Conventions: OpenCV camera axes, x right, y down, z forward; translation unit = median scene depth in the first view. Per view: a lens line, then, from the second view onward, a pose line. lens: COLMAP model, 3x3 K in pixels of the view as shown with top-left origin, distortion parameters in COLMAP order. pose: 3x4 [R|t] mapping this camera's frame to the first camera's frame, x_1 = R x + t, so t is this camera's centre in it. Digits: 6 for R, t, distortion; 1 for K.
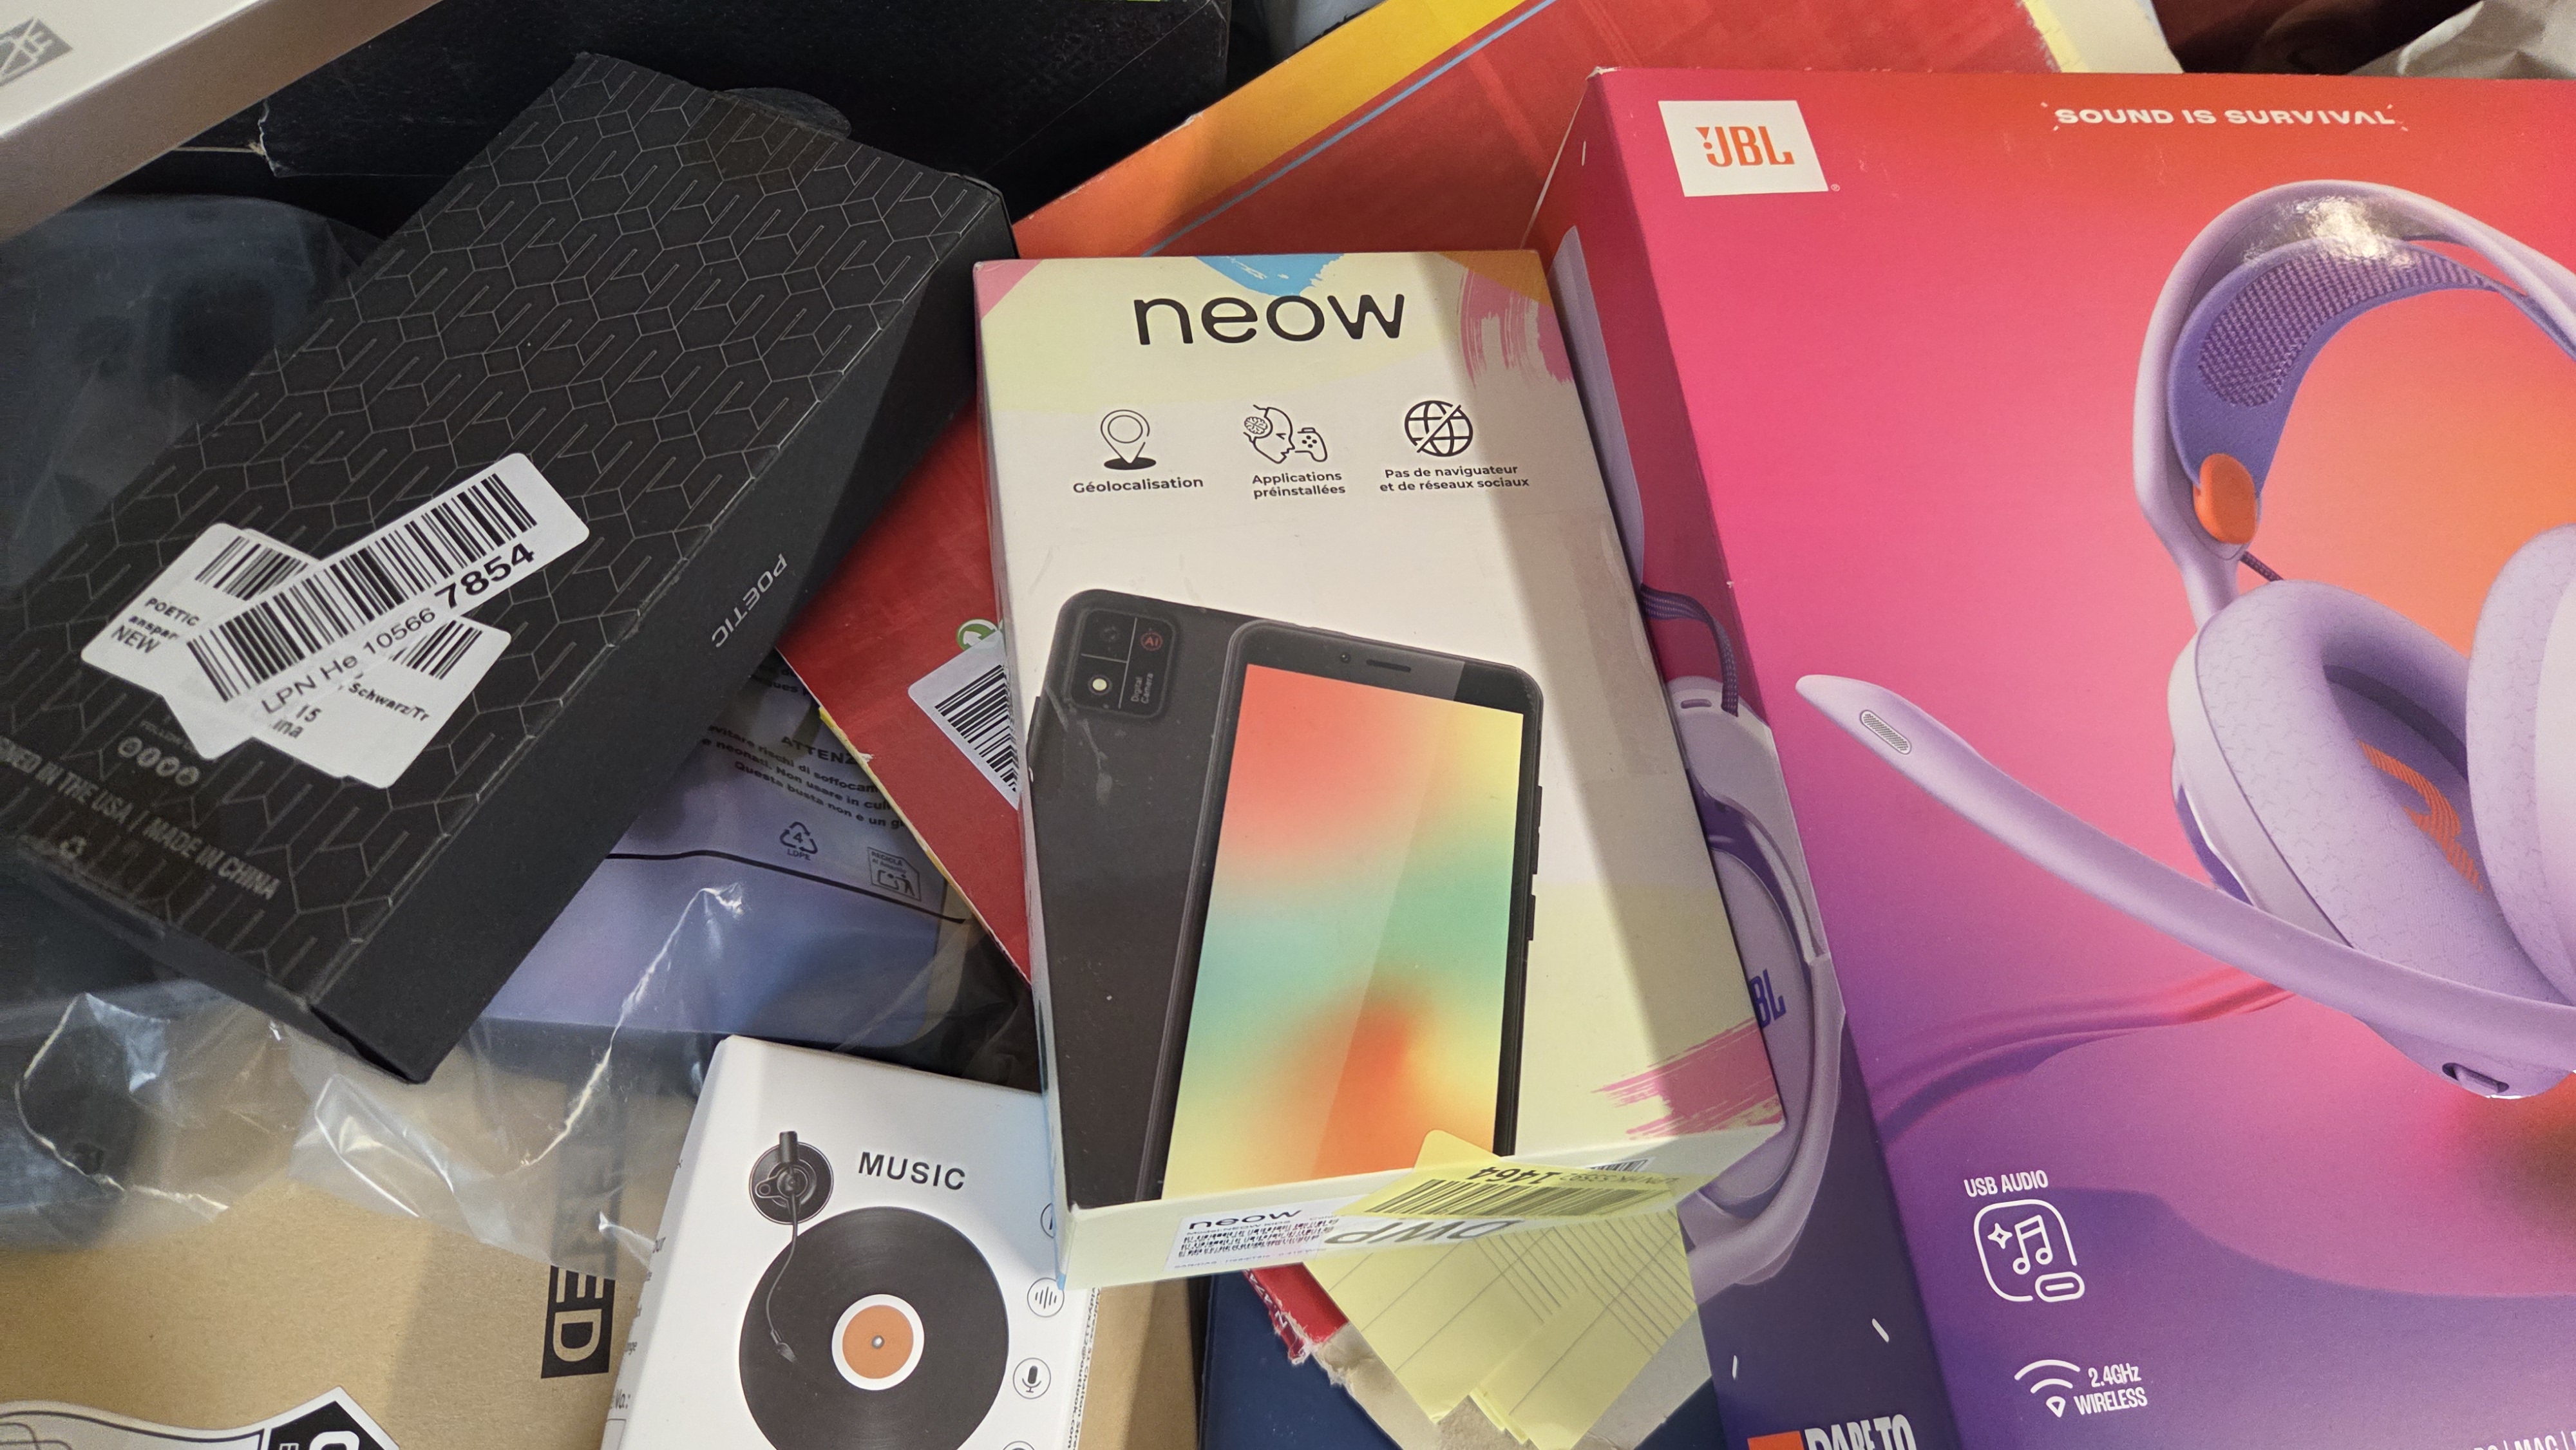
lens RADIAL K [[1722.7, 0, 1296.2], [0, 1722.7, 761.6], [0, 0, 1]] dist [0.054783, -0.059483]
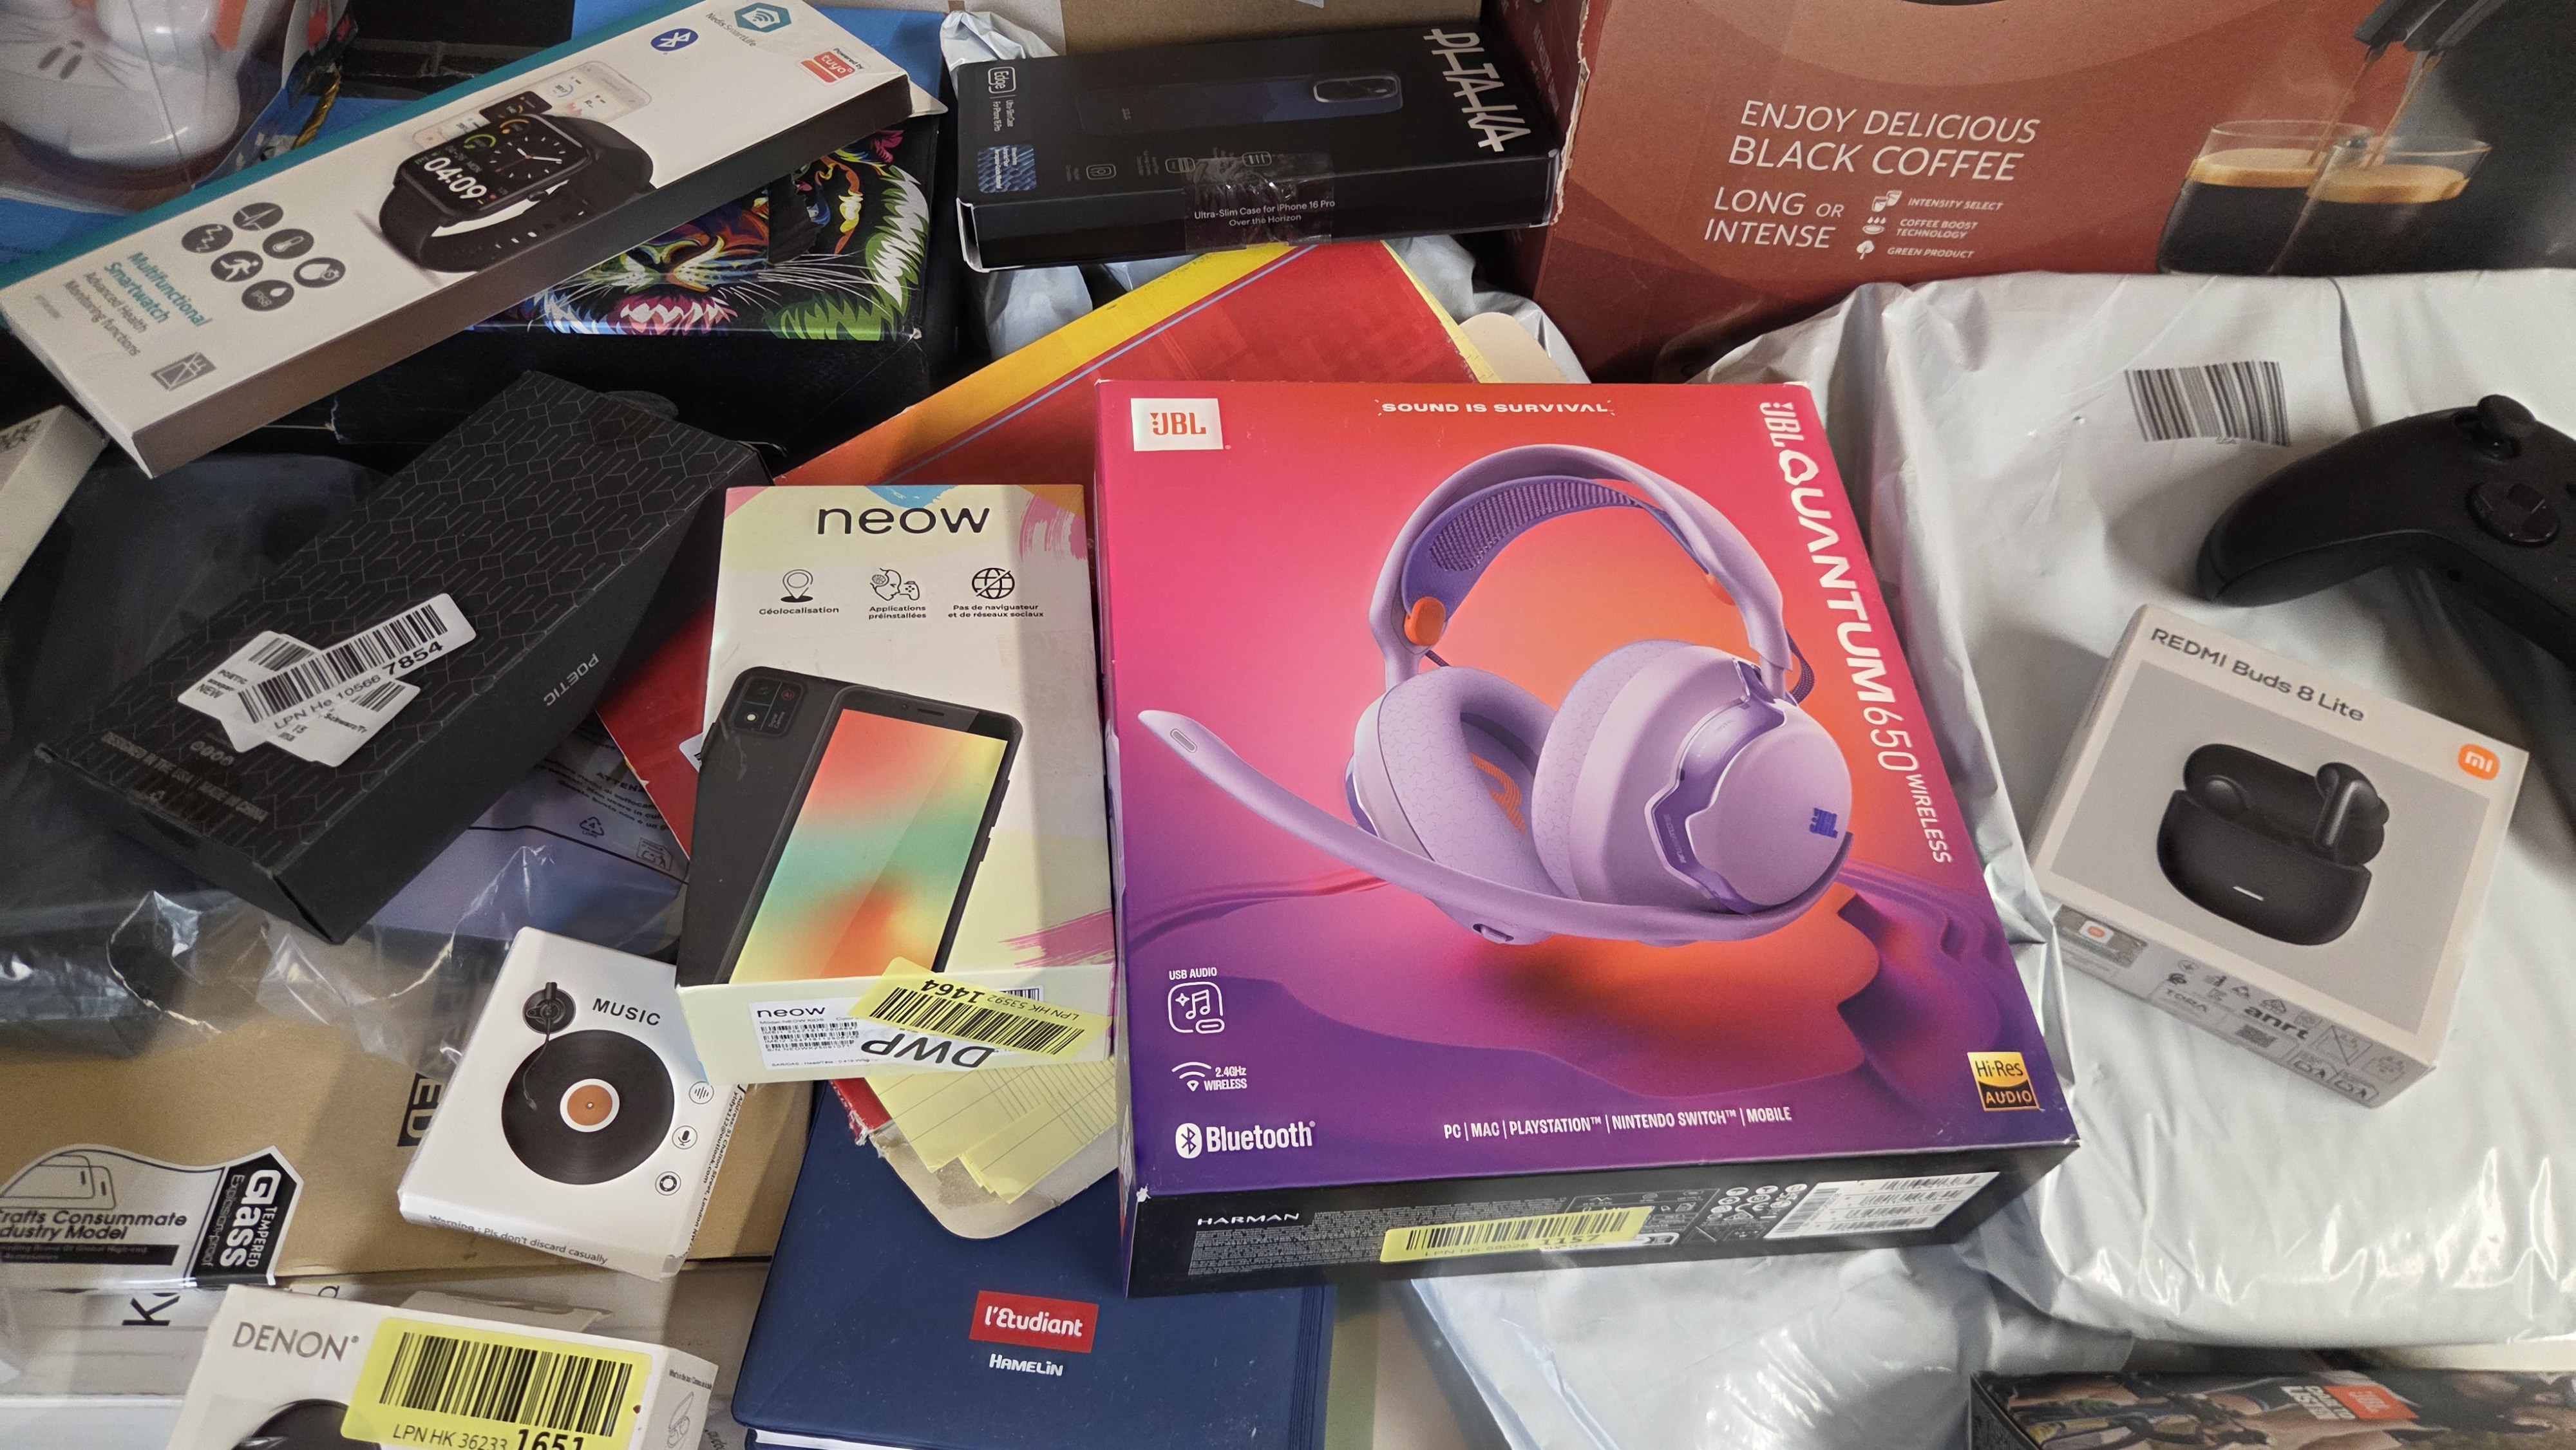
lens RADIAL K [[1722.7, 0, 1312.5], [0, 1722.7, 723.3], [0, 0, 1]] dist [0.054783, -0.059483]
pose [[0.998929, 0.006468, -0.045812, 0.508473], [-0.014559, 0.983822, -0.178555, 0.253418], [0.043916, 0.179031, 0.982863, -0.650587]]
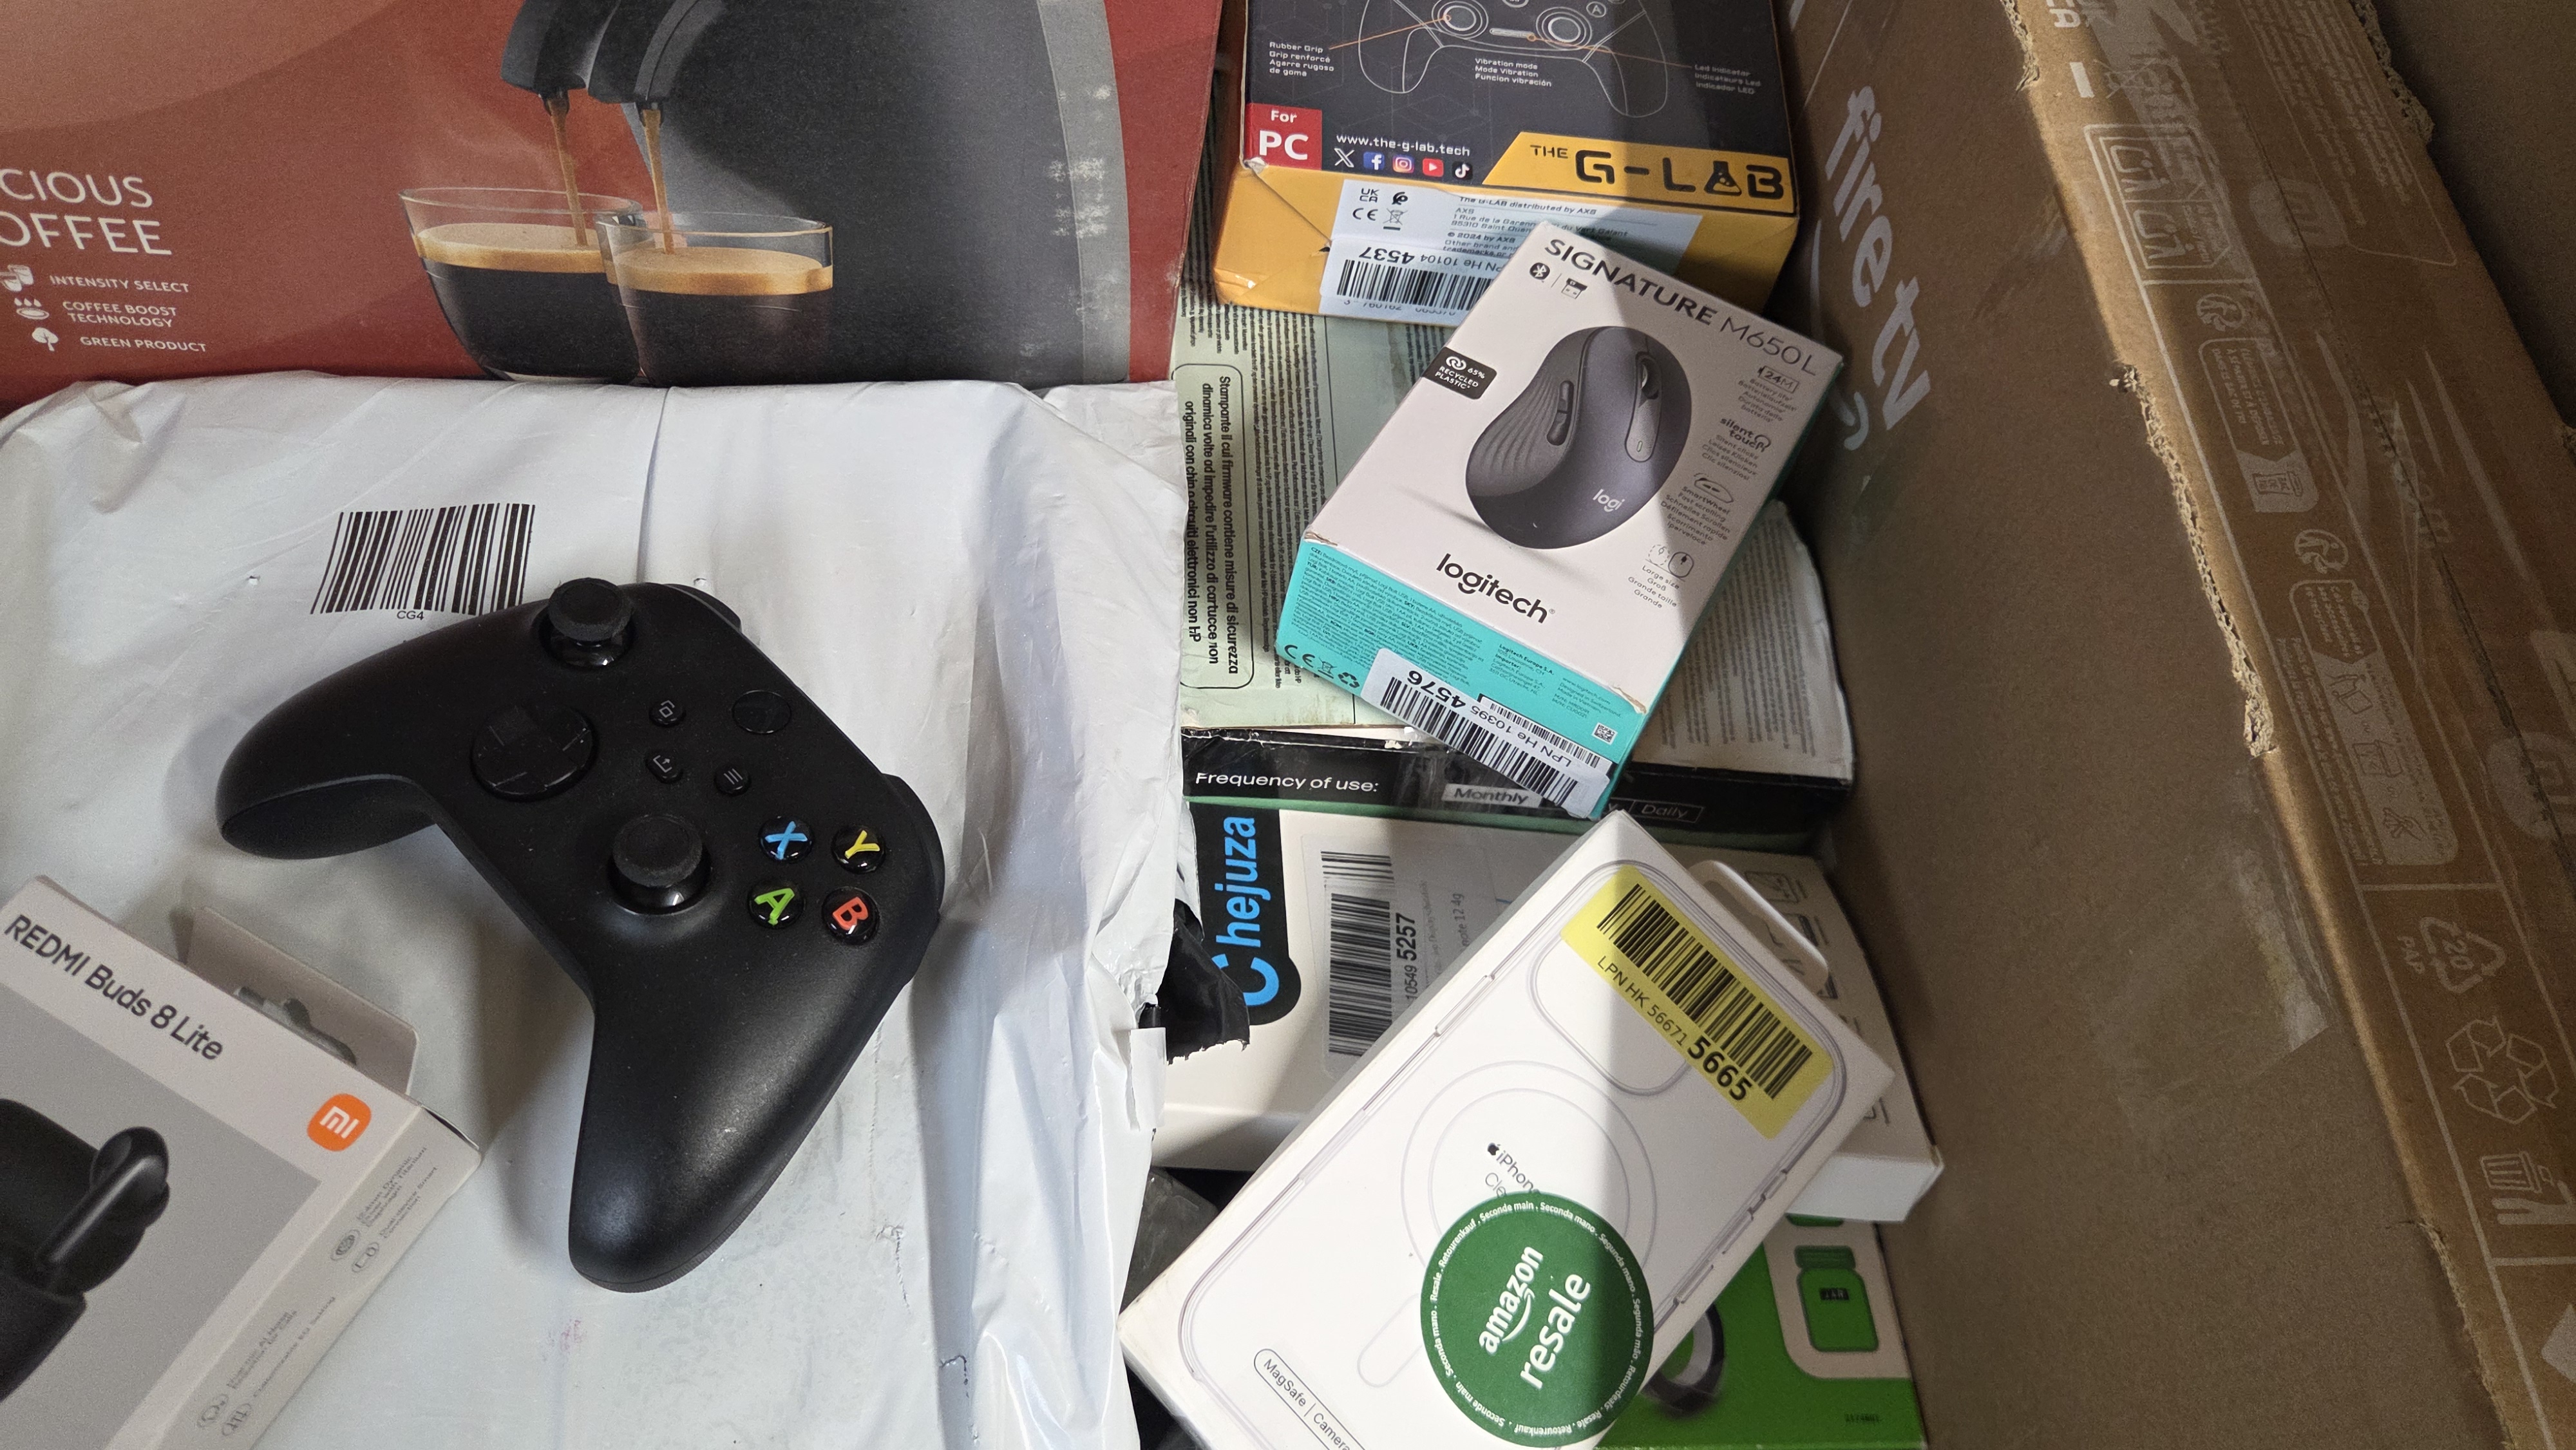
lens RADIAL K [[1722.7, 0, 1268.7], [0, 1722.7, 720.0], [0, 0, 1]] dist [0.054783, -0.059483]
pose [[0.998918, 0.000176, 0.046502, 2.149708], [0.007538, 0.986157, -0.165644, -0.099742], [-0.045887, 0.165815, 0.985089, -0.184350]]
